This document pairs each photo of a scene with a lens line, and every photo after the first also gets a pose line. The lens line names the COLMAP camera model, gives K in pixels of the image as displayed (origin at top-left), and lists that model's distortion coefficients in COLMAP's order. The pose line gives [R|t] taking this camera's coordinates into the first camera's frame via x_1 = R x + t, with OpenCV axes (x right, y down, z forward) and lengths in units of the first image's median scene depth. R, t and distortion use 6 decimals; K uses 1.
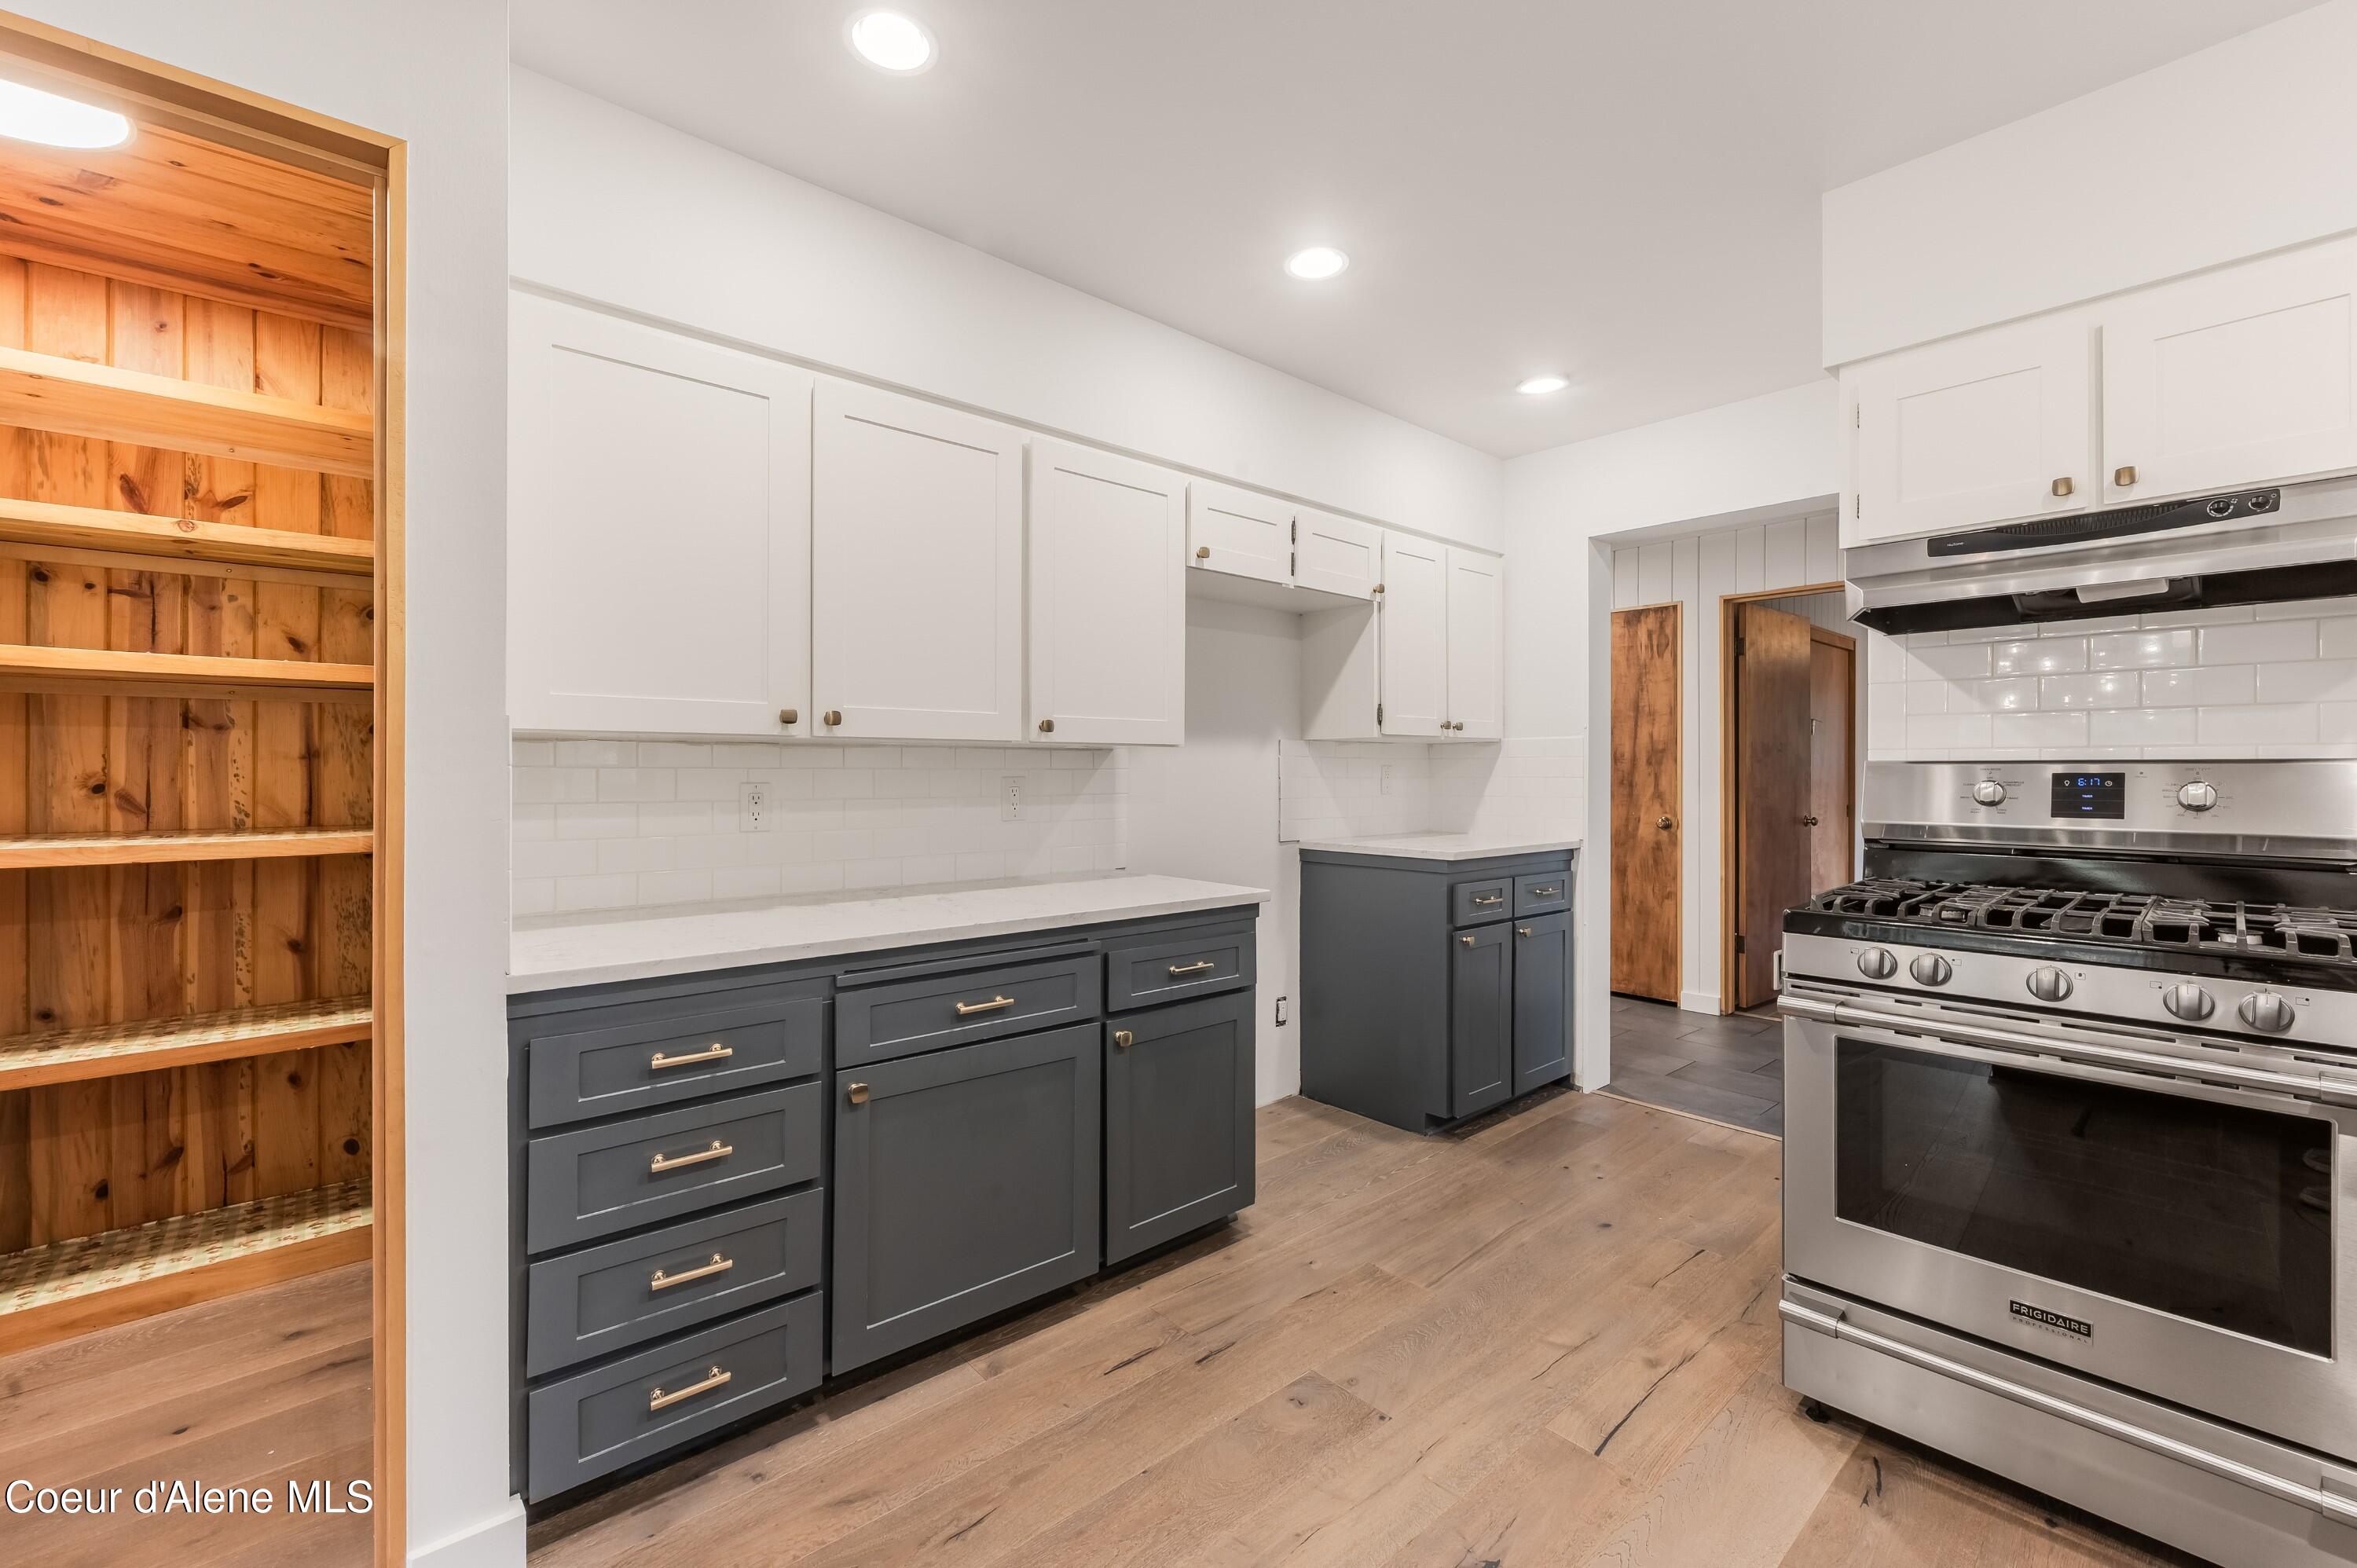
lens RADIAL K [[977.4, 0, 1175.3], [0, 977.4, 770.9], [0, 0, 1]] dist [-0.008289, -0.000060]
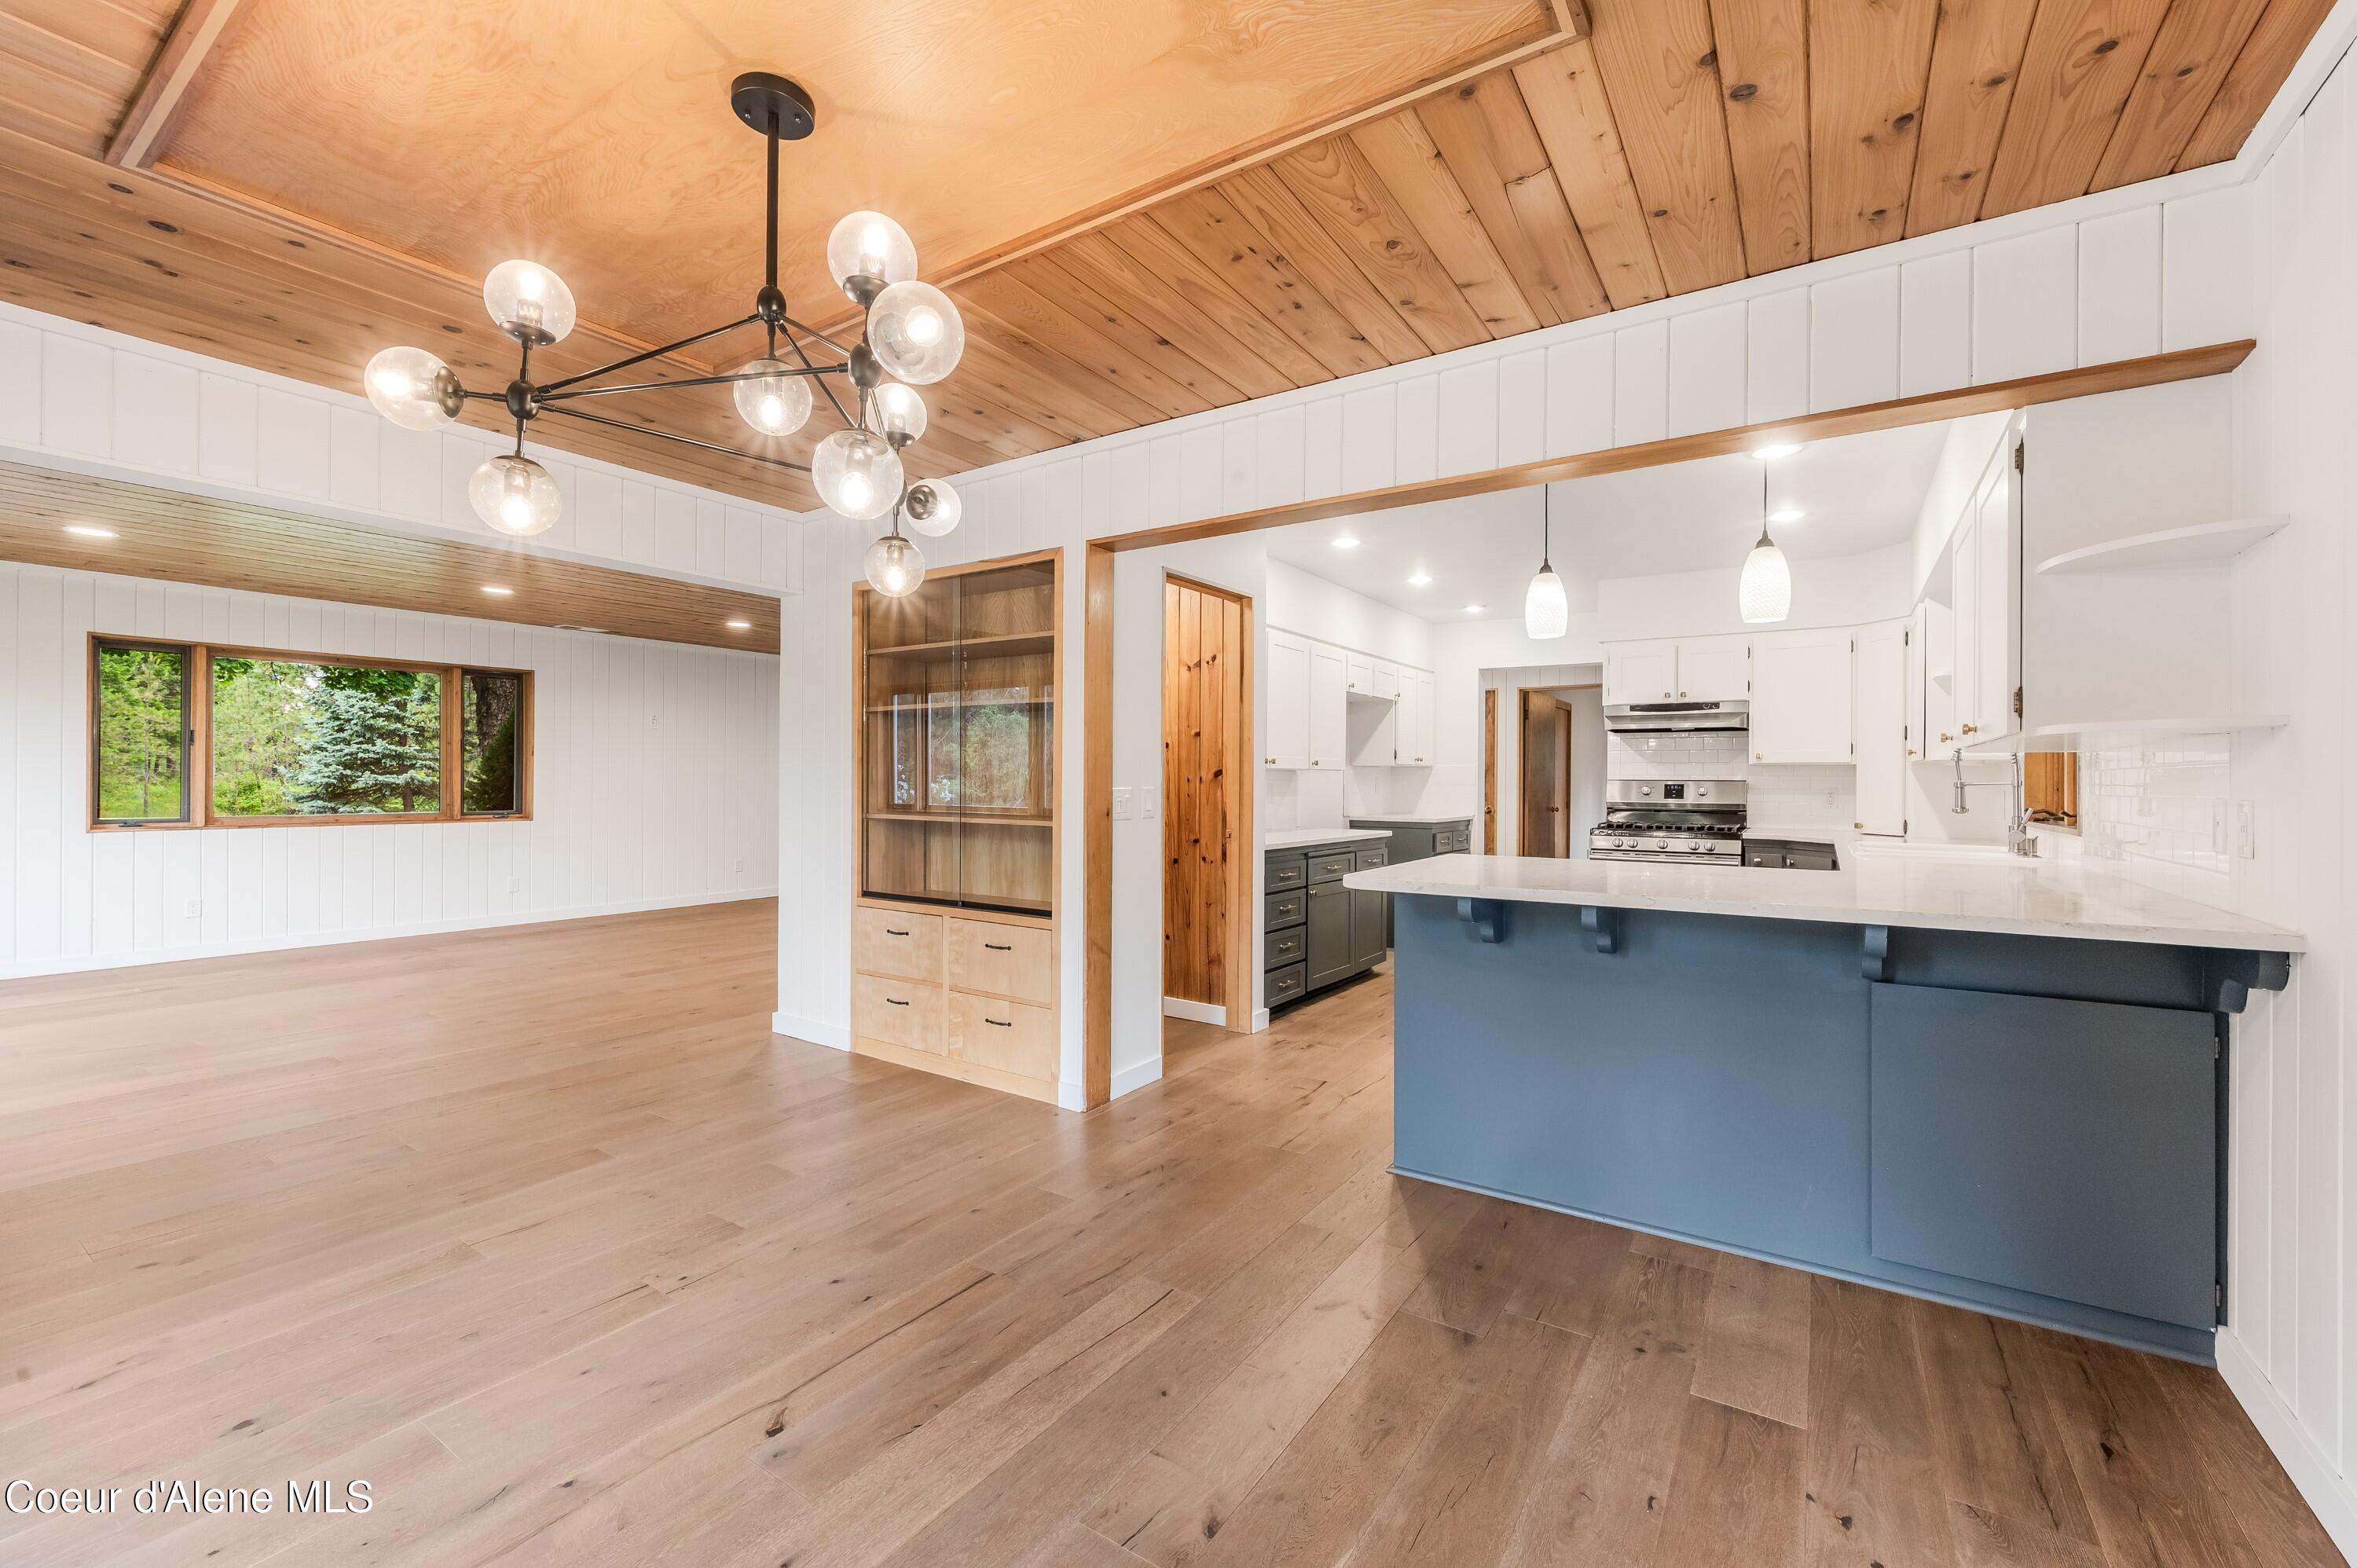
lens RADIAL K [[952.3, 0, 1178.0], [0, 952.3, 773.6], [0, 0, 1]] dist [-0.004546, 0.000136]
pose [[0.967777, 0.006707, 0.251721, -1.344186], [-0.006069, 0.999976, -0.003313, -0.012596], [-0.251737, 0.001678, 0.967794, -1.527215]]
